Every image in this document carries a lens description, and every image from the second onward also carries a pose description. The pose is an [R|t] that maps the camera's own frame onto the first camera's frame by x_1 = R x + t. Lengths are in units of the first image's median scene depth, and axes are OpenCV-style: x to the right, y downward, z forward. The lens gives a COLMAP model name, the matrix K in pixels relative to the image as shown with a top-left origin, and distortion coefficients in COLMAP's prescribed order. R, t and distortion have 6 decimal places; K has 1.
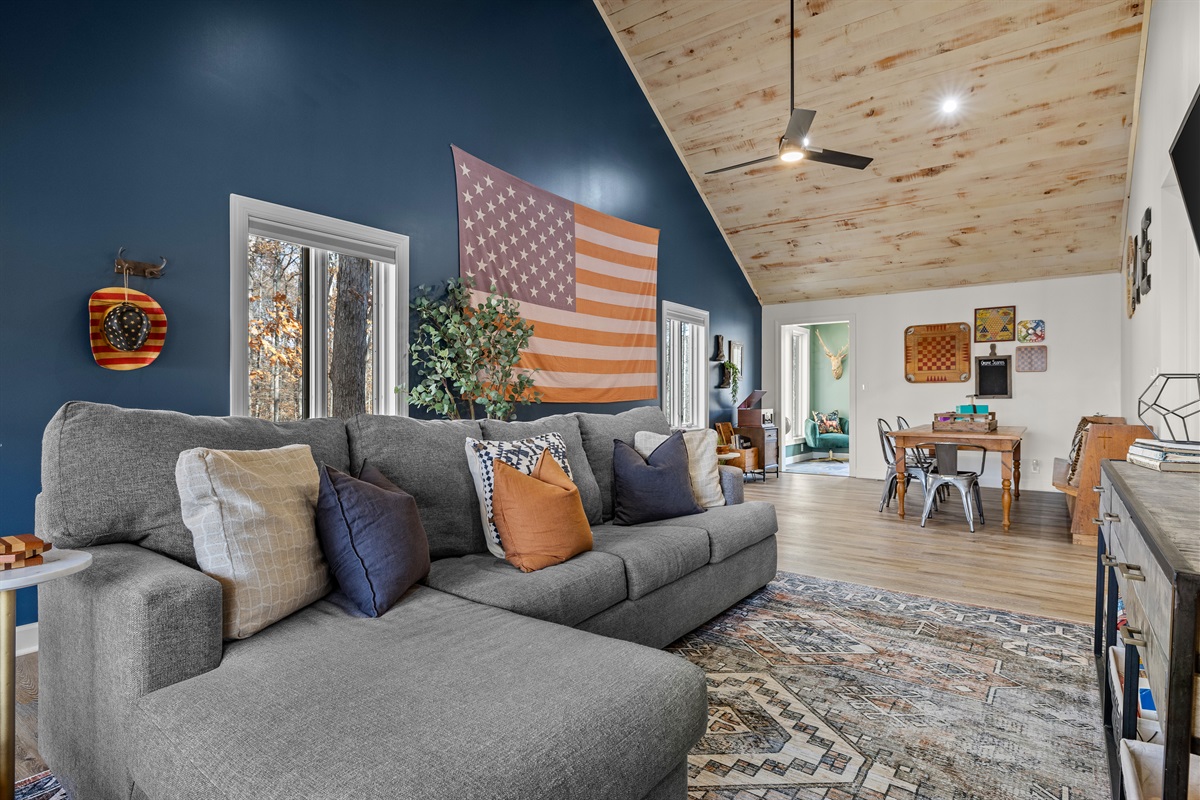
lens RADIAL K [[602.2, 0, 634.7], [0, 602.2, 399.0], [0, 0, 1]] dist [0.000442, -0.002247]
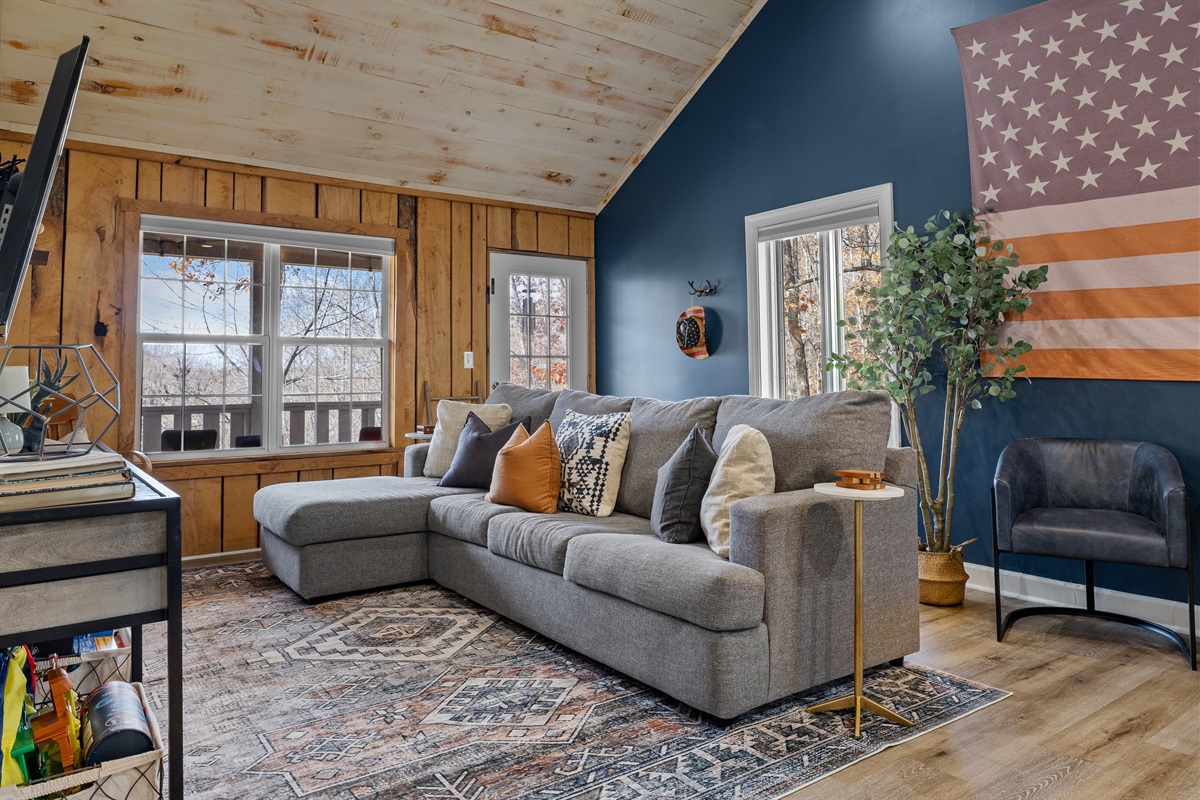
lens RADIAL K [[795.1, 0, 580.8], [0, 795.1, 347.2], [0, 0, 1]] dist [-0.002973, 0.006369]
pose [[-0.330942, -0.035201, -0.942994, 1.225099], [0.012091, 0.999064, -0.041537, -0.002401], [0.943573, -0.025148, -0.330207, 1.456490]]
